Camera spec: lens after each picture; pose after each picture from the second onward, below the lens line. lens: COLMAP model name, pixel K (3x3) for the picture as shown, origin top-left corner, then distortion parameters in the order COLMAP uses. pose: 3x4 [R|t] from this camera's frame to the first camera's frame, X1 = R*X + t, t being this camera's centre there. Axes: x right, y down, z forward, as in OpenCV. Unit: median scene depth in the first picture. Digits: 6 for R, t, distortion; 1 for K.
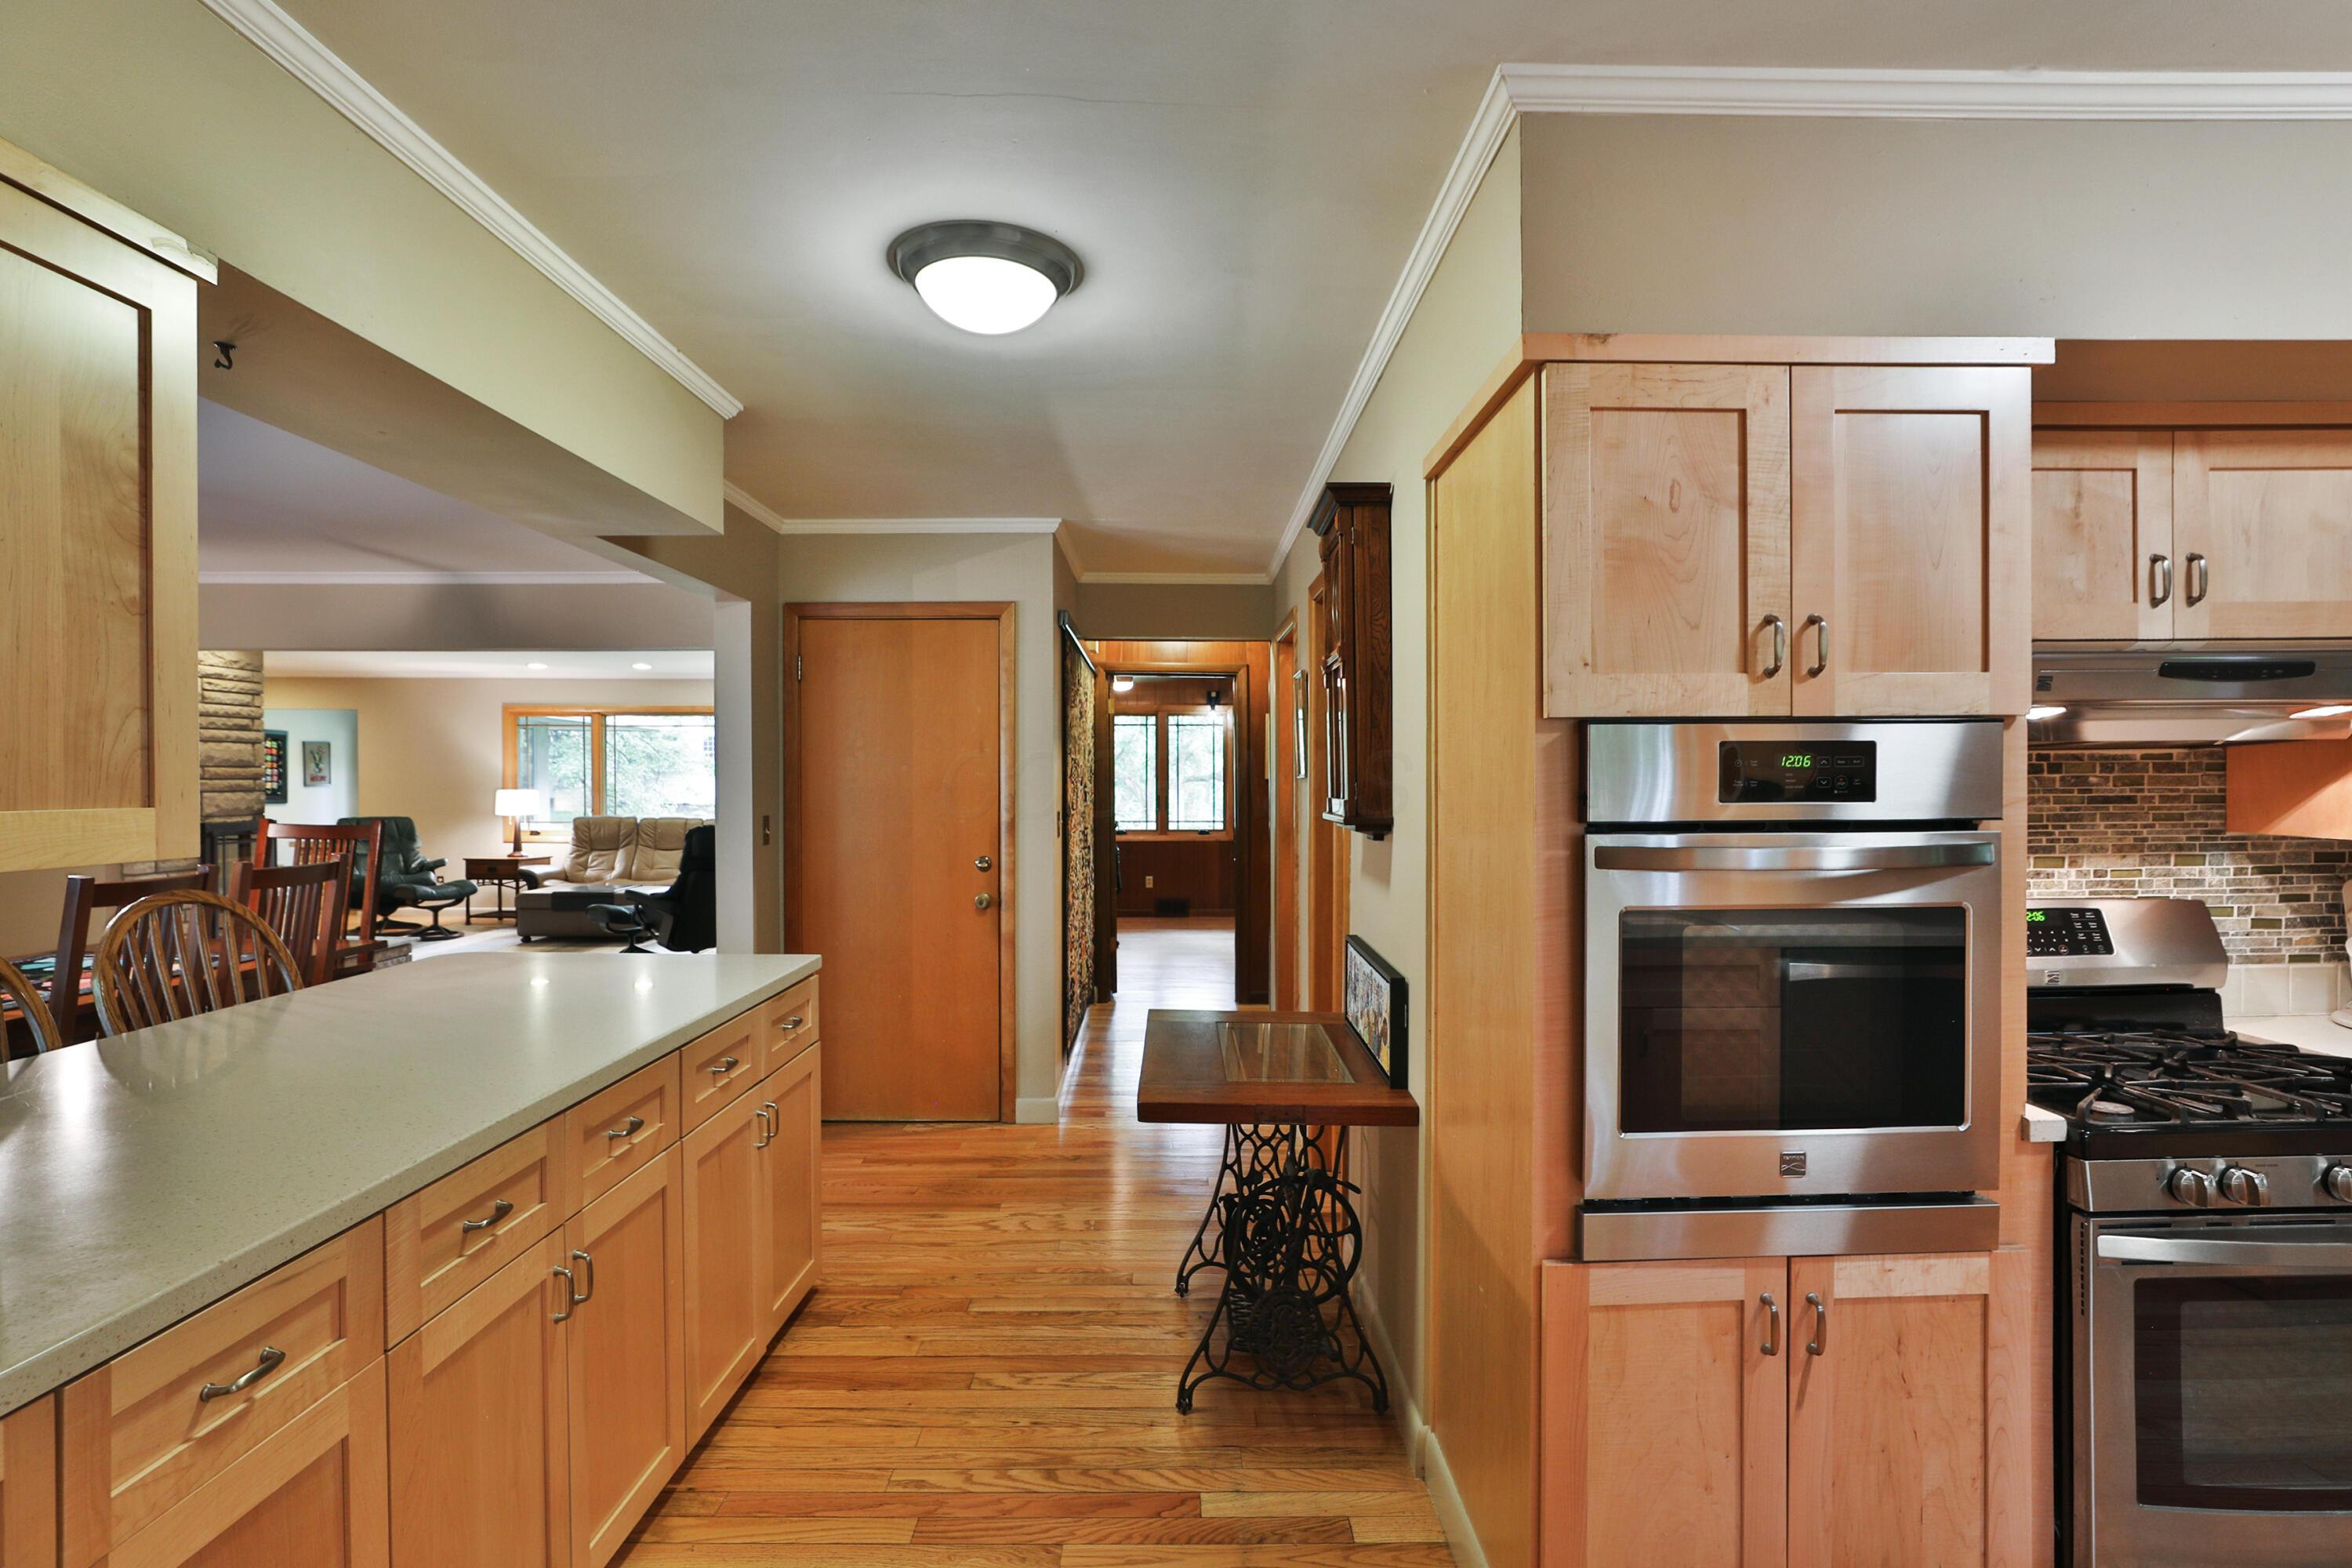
lens RADIAL K [[1112.6, 0, 1187.1], [0, 1112.6, 793.3], [0, 0, 1]] dist [-0.000063, 0.000142]
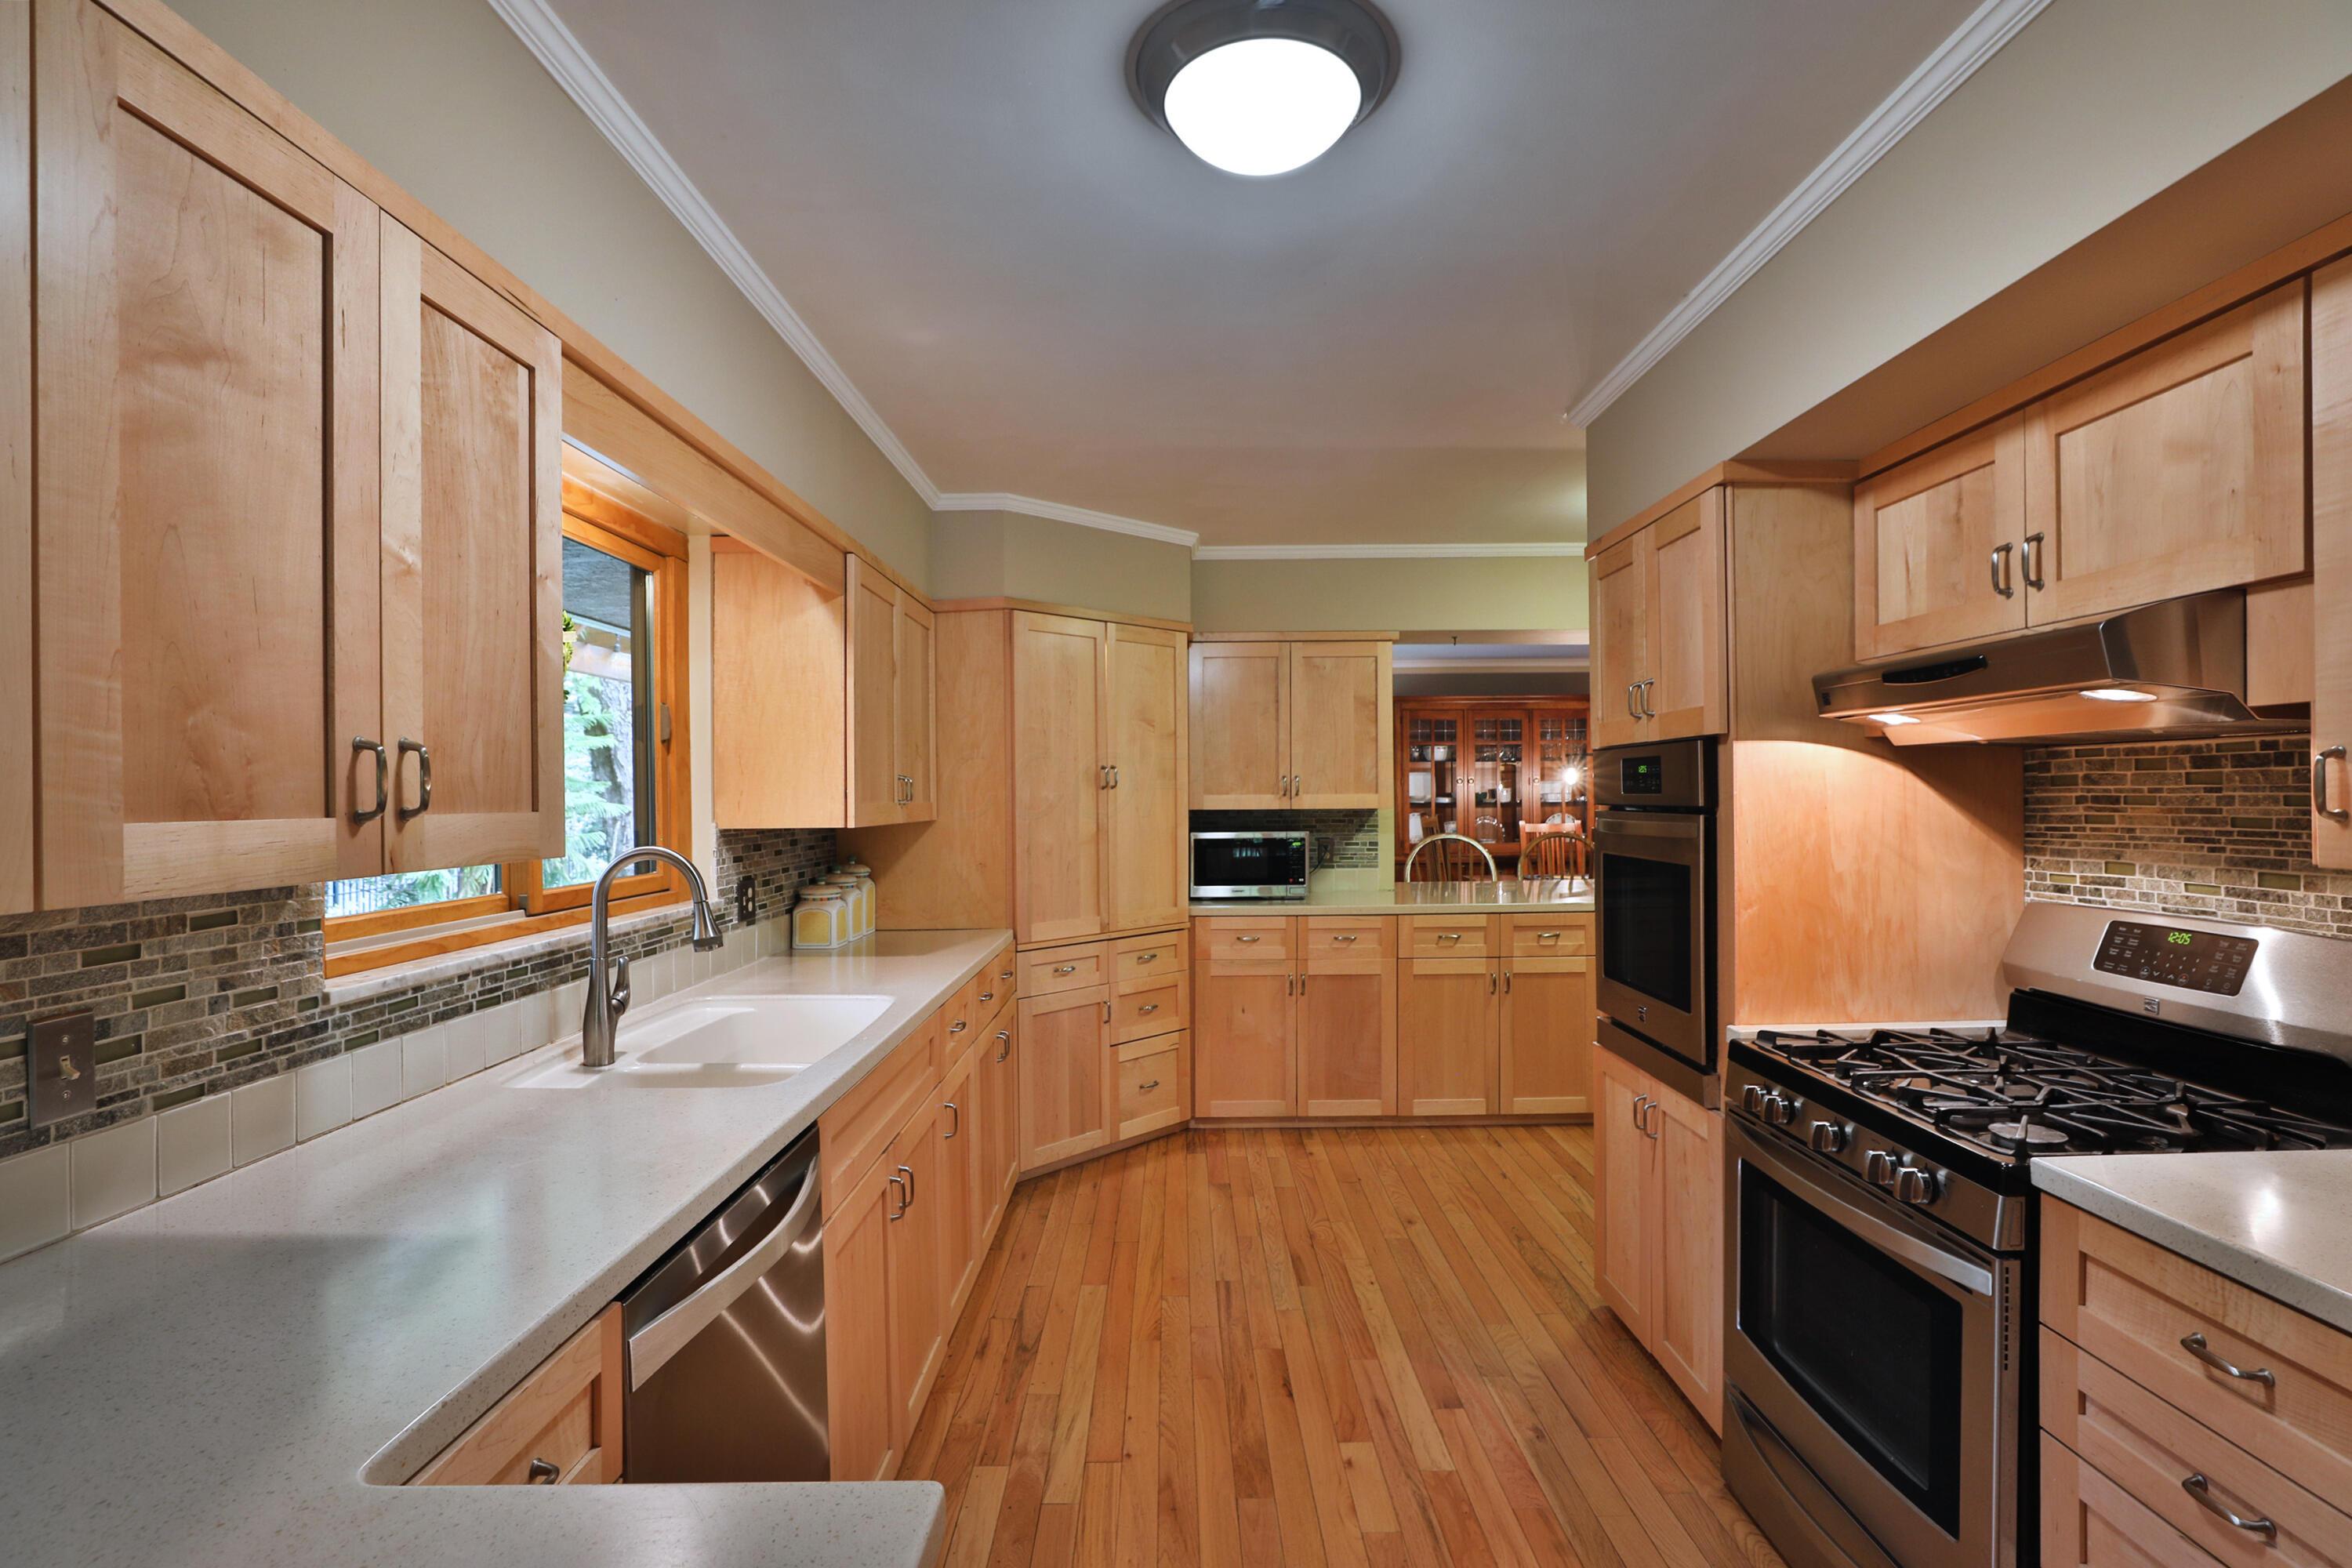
lens RADIAL K [[1079.9, 0, 1178.7], [0, 1079.9, 790.6], [0, 0, 1]] dist [-0.025878, 0.005803]
pose [[-0.025424, 0.001077, -0.999676, 1.607879], [0.000772, 0.999999, 0.001057, -0.002192], [0.999676, -0.000744, -0.025425, 0.272326]]
